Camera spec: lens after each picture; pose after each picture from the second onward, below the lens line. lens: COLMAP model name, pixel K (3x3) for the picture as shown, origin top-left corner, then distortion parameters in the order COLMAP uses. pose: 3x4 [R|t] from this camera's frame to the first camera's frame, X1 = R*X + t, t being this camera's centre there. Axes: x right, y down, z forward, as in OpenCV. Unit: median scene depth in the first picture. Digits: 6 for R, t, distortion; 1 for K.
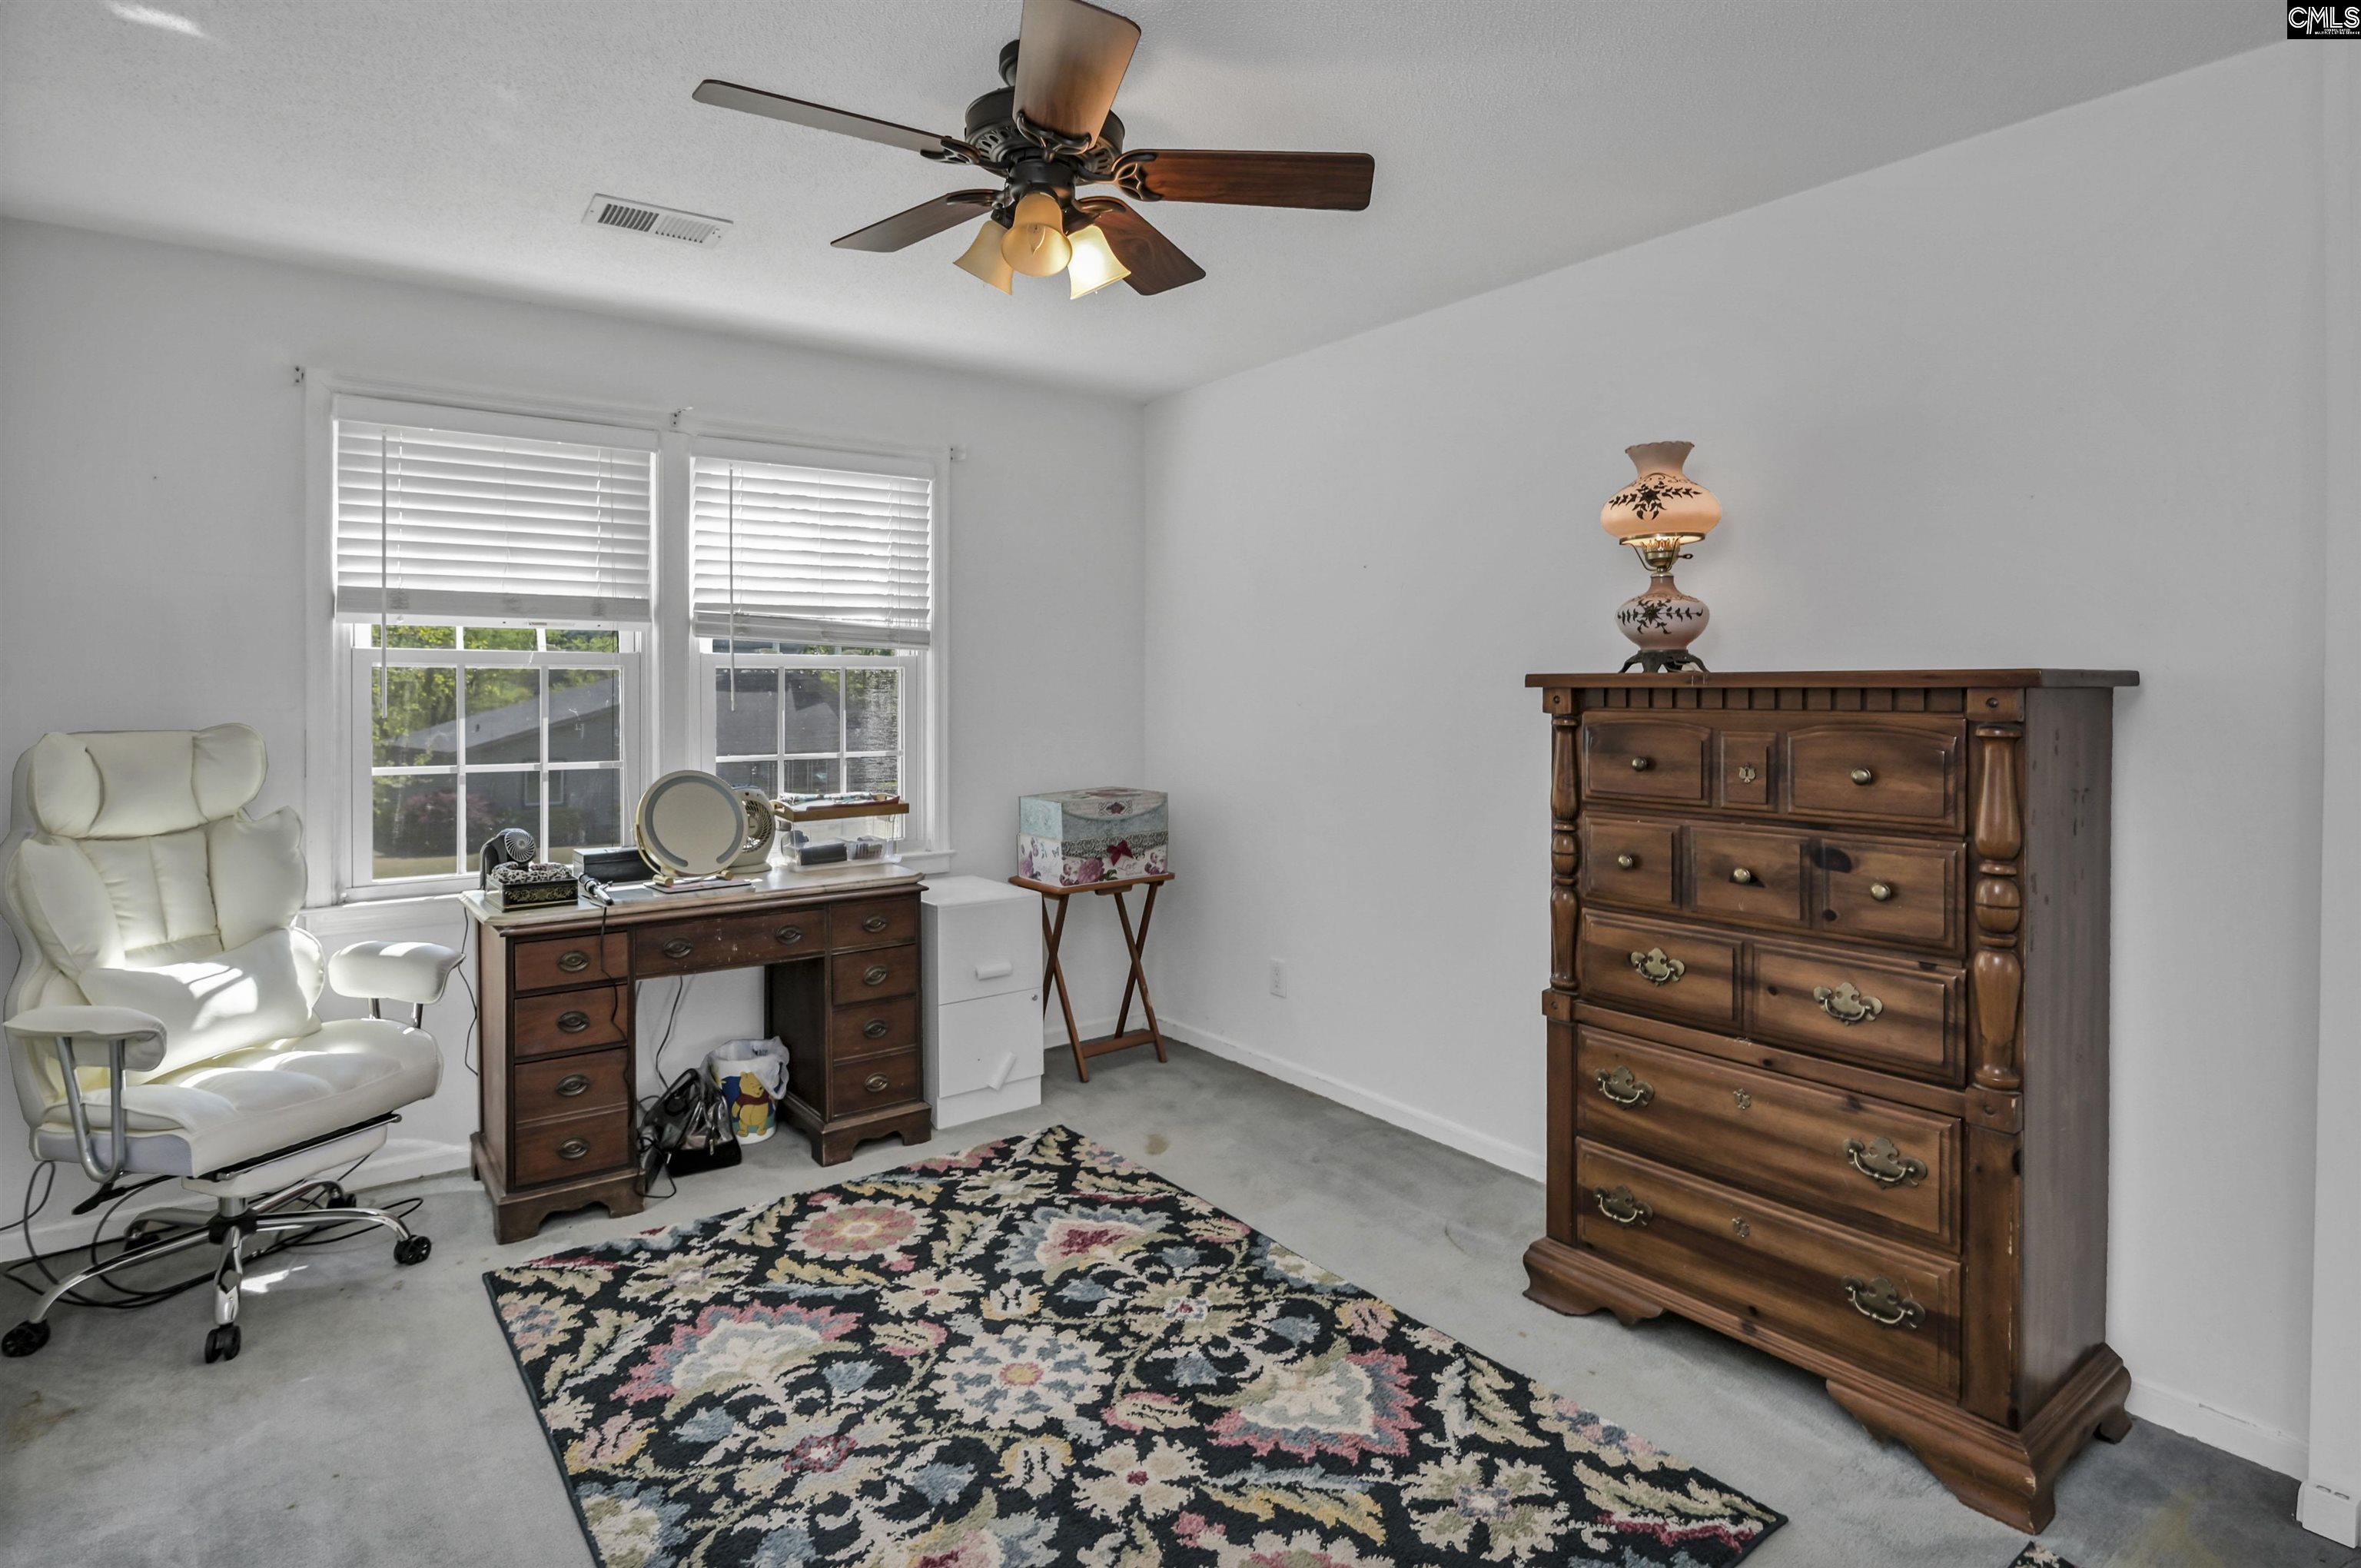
lens RADIAL K [[1256.0, 0, 1209.2], [0, 1256.0, 674.8], [0, 0, 1]] dist [-0.003304, -0.000641]
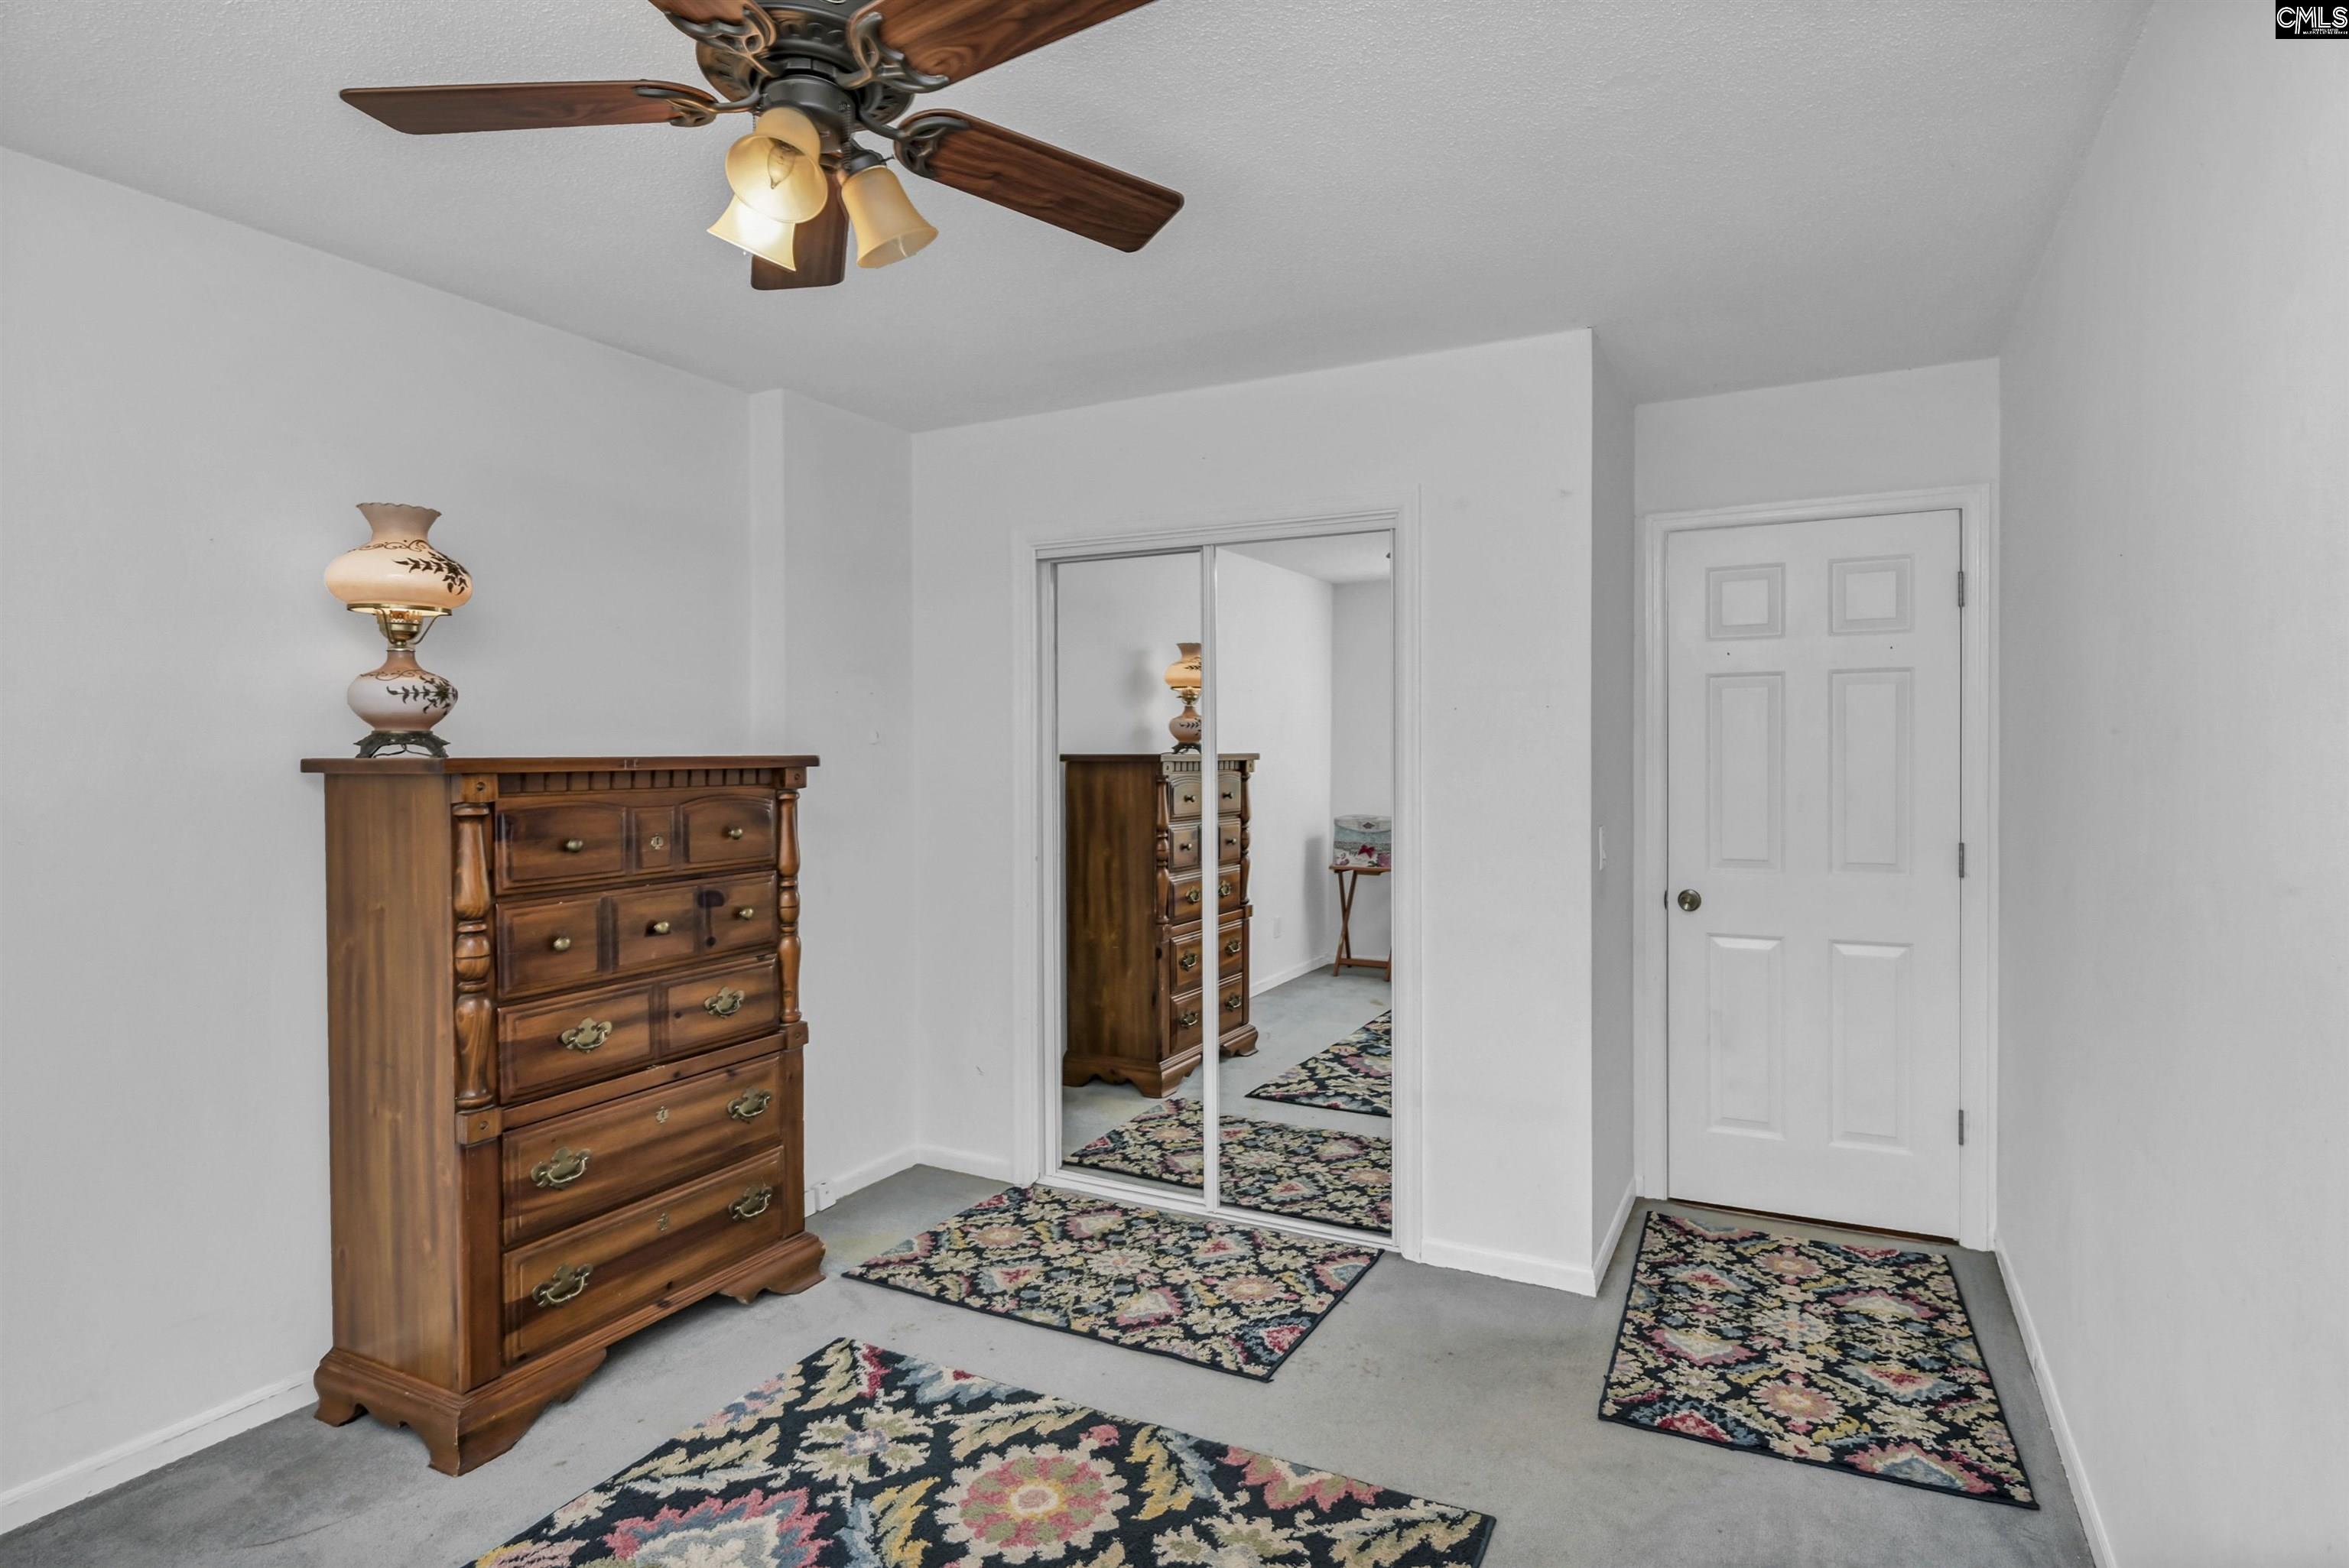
lens RADIAL K [[1249.4, 0, 1173.4], [0, 1249.4, 782.9], [0, 0, 1]] dist [-0.003304, -0.000641]
pose [[-0.429148, -0.025266, 0.902881, -0.880714], [-0.006045, 0.999667, 0.025102, -0.010881], [-0.903214, 0.005315, -0.429158, 1.113678]]
